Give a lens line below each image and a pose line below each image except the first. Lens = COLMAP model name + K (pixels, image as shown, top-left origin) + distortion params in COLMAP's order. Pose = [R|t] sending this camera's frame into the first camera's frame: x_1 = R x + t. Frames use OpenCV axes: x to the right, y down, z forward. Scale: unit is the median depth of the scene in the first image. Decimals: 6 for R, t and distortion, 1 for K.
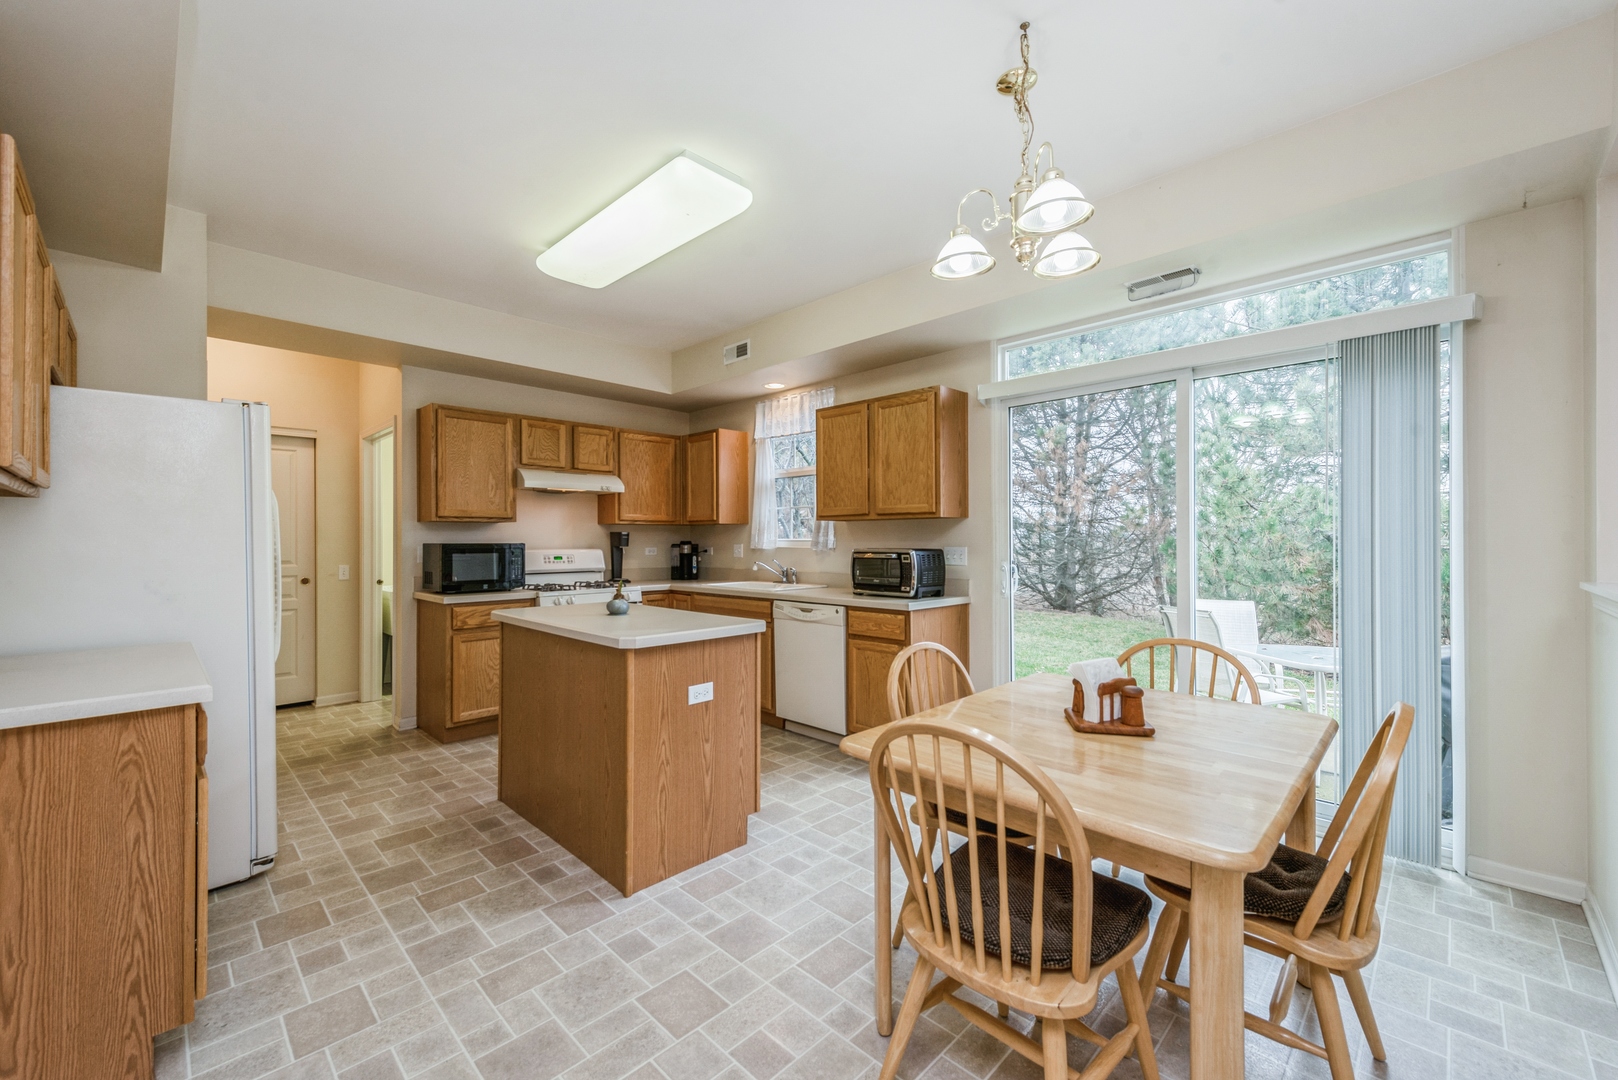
lens RADIAL K [[647.1, 0, 809.0], [0, 647.1, 540.0], [0, 0, 1]] dist [-0.000049, -0.000006]
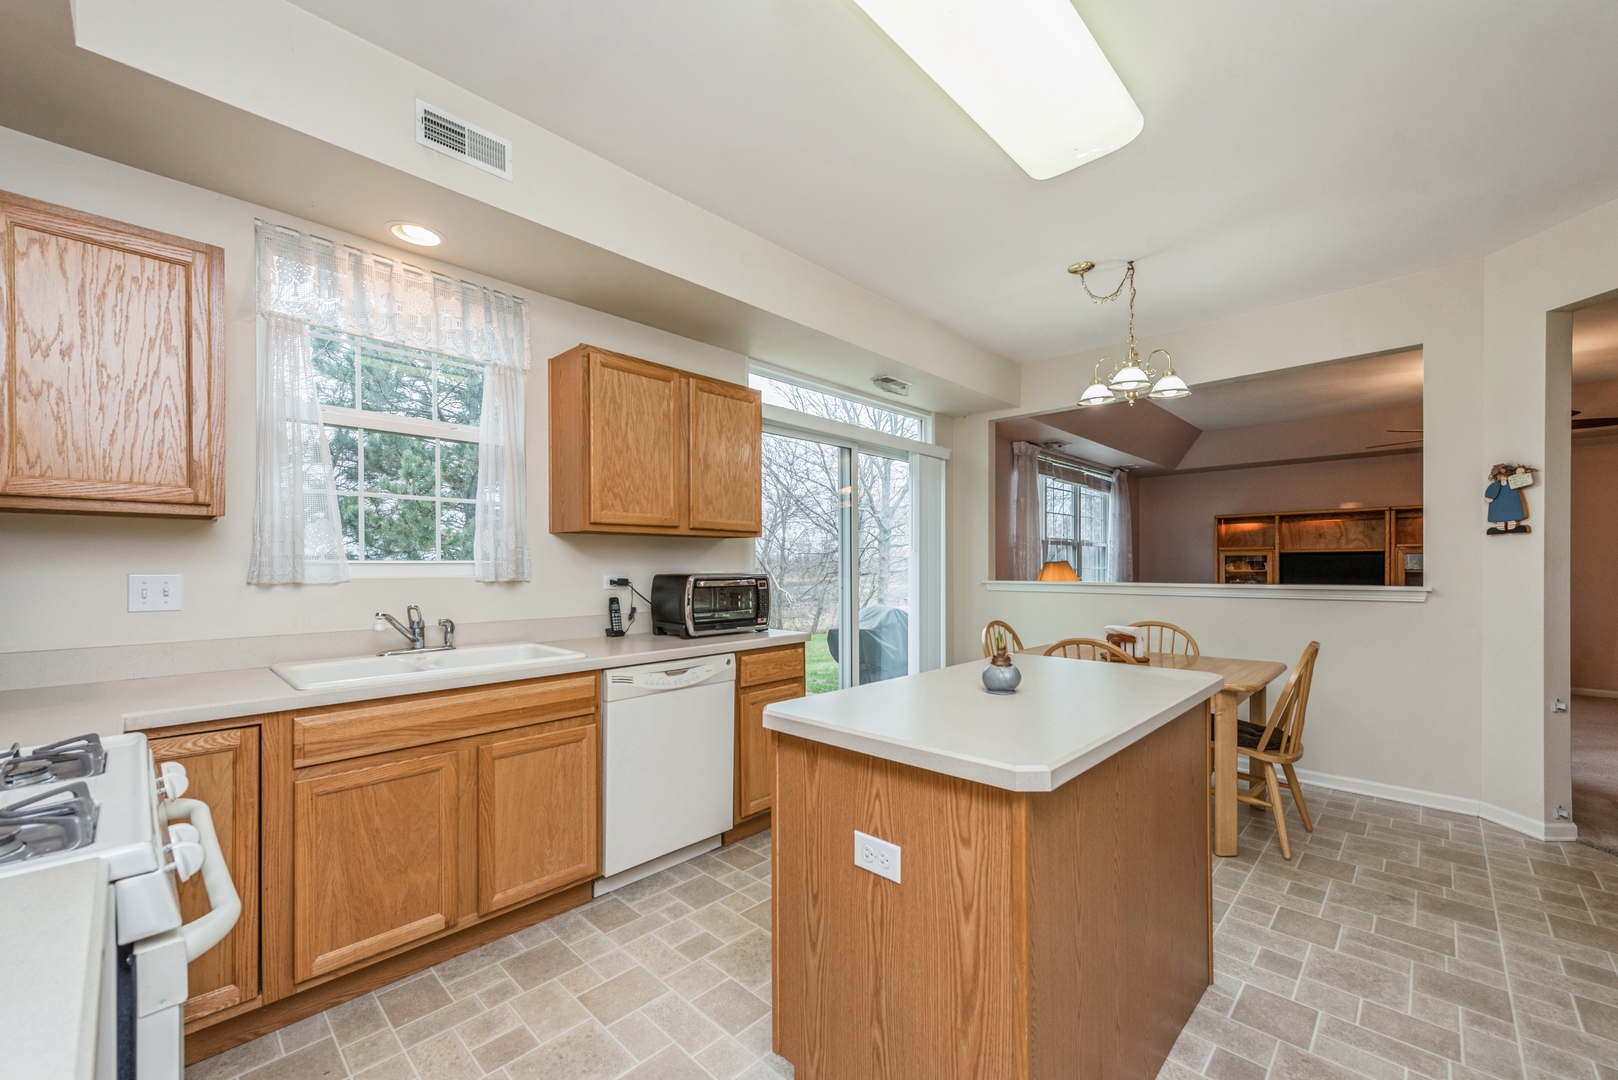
lens RADIAL K [[651.5, 0, 794.7], [0, 651.5, 567.2], [0, 0, 1]] dist [0.000107, -0.000047]
pose [[0.000346, -0.000978, 0.999999, -0.669057], [0.003923, 0.999992, 0.000977, 0.004850], [-0.999992, 0.003923, 0.000350, 0.911082]]
